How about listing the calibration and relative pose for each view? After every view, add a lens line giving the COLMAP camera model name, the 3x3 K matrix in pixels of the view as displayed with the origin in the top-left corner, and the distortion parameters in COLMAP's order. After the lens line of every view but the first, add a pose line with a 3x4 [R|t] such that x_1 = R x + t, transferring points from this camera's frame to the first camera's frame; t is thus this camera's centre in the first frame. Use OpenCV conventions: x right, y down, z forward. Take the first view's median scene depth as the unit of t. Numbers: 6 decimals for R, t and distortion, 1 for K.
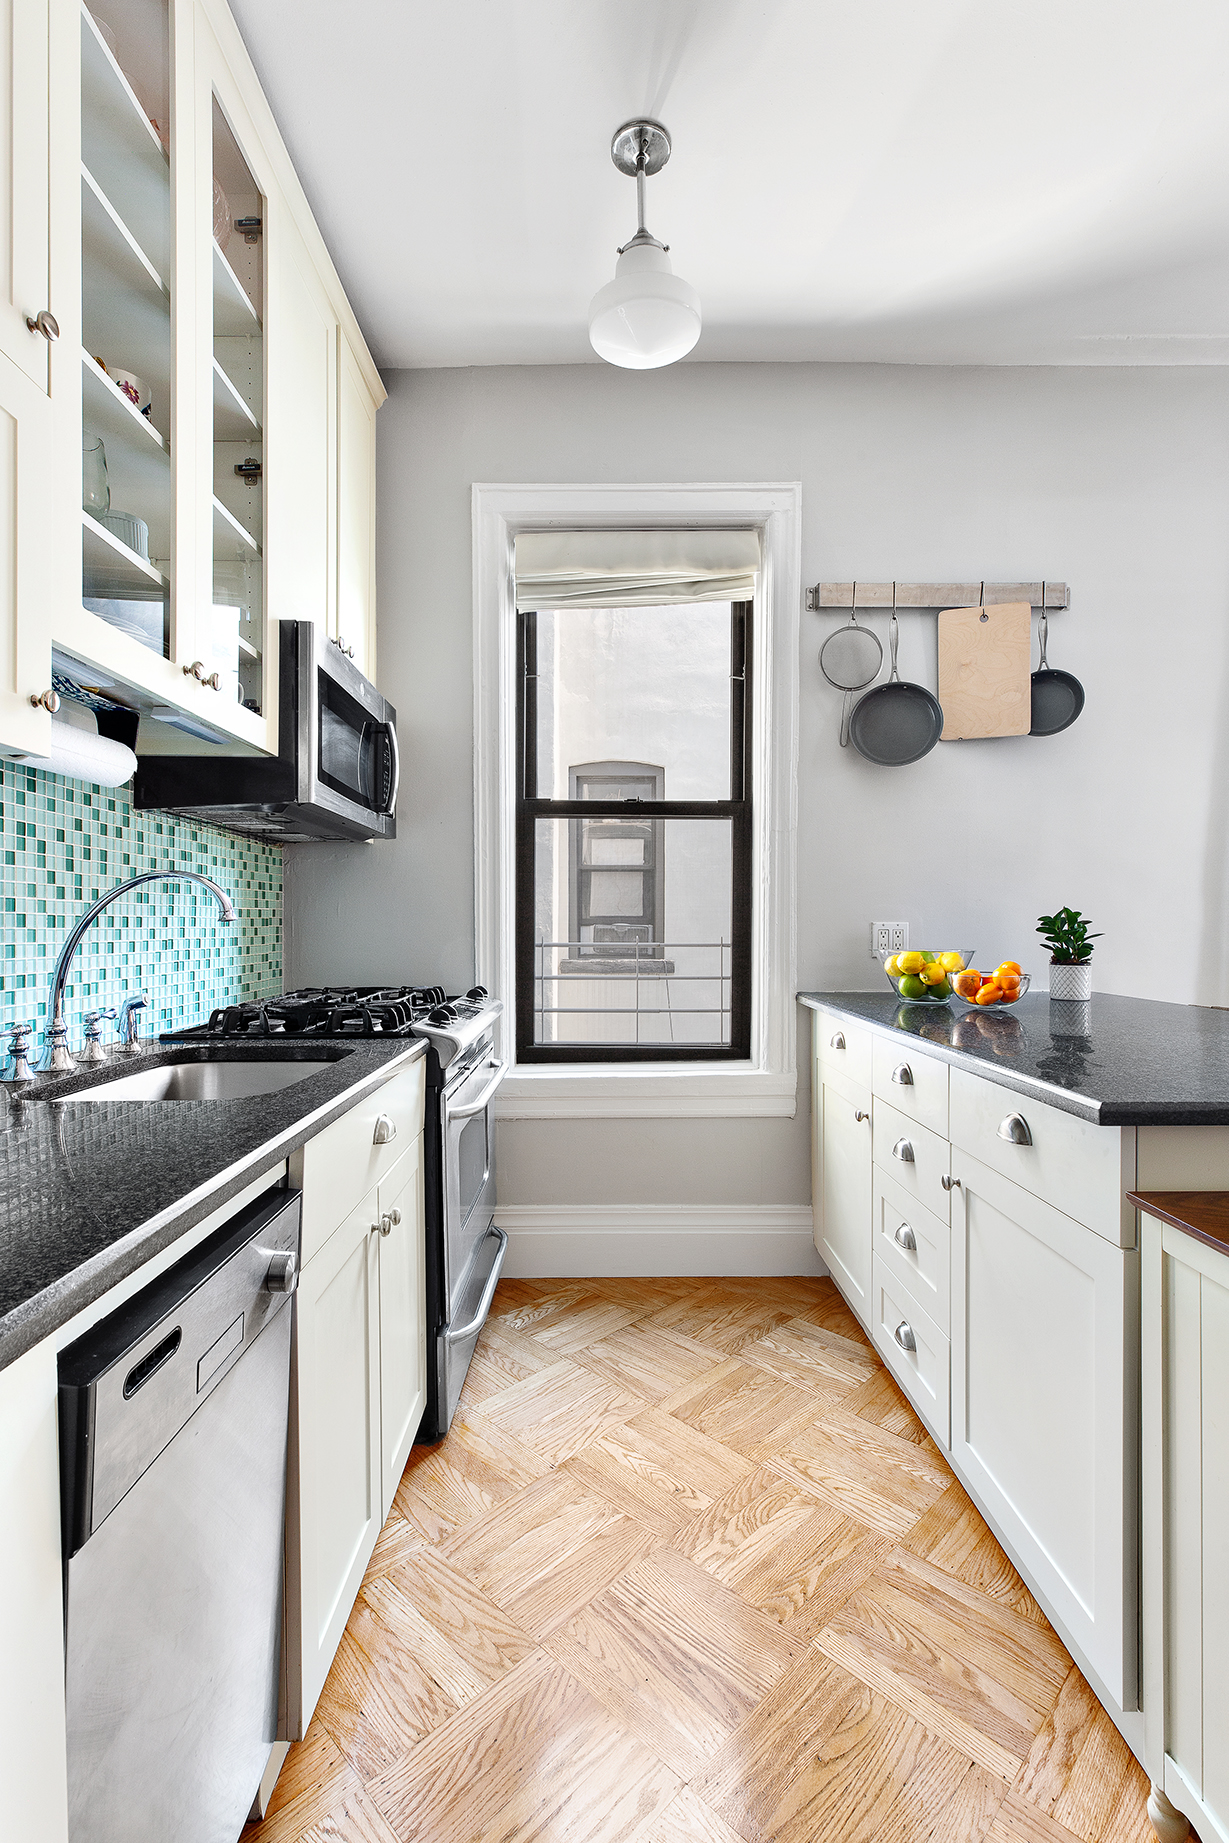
lens RADIAL K [[835.9, 0, 617.2], [0, 835.9, 934.0], [0, 0, 1]] dist [0.002008, -0.000680]
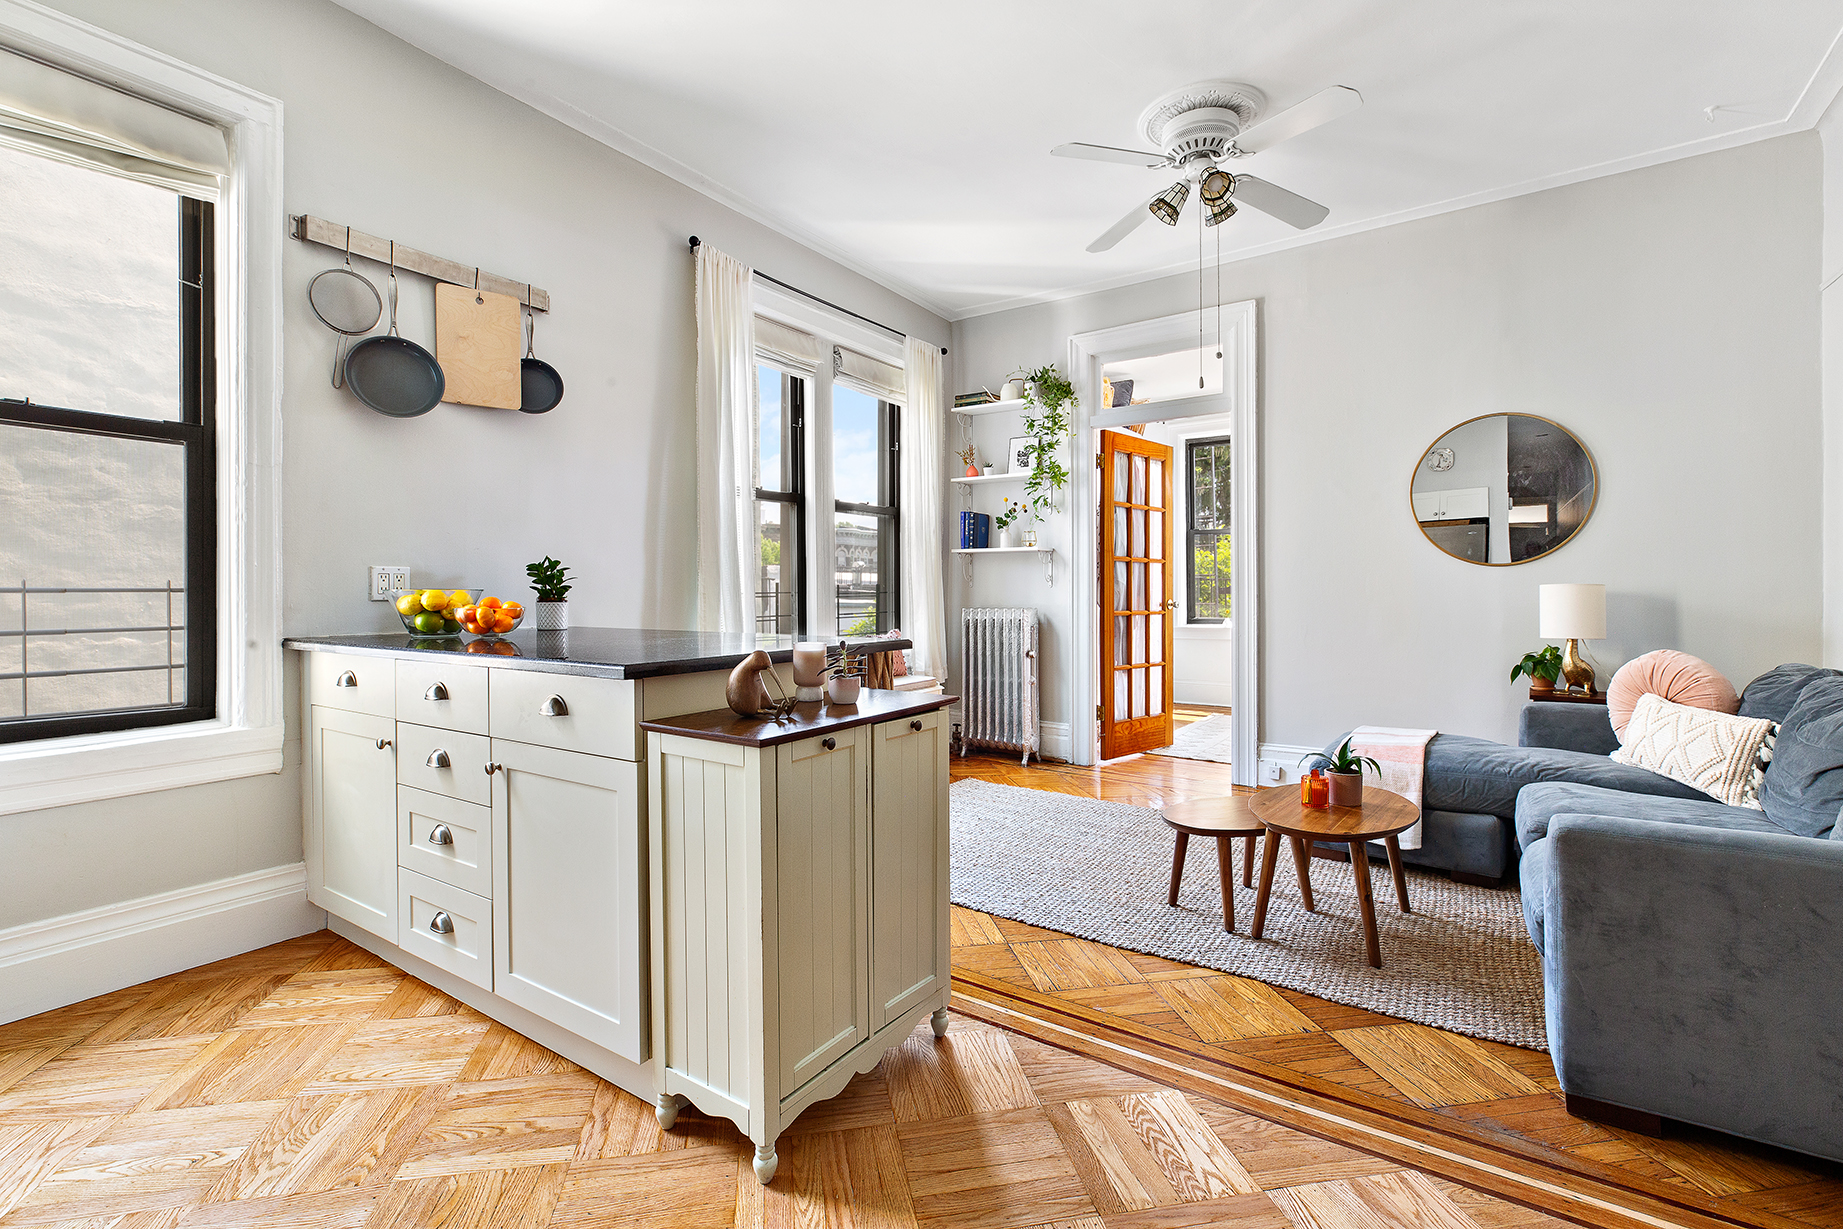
lens RADIAL K [[835.9, 0, 924.5], [0, 835.9, 605.0], [0, 0, 1]] dist [0.002008, -0.000680]
pose [[0.564878, -0.012250, 0.825084, -0.170363], [0.015023, 0.999877, 0.004560, 0.042586], [-0.825038, 0.009819, 0.564992, -0.145406]]
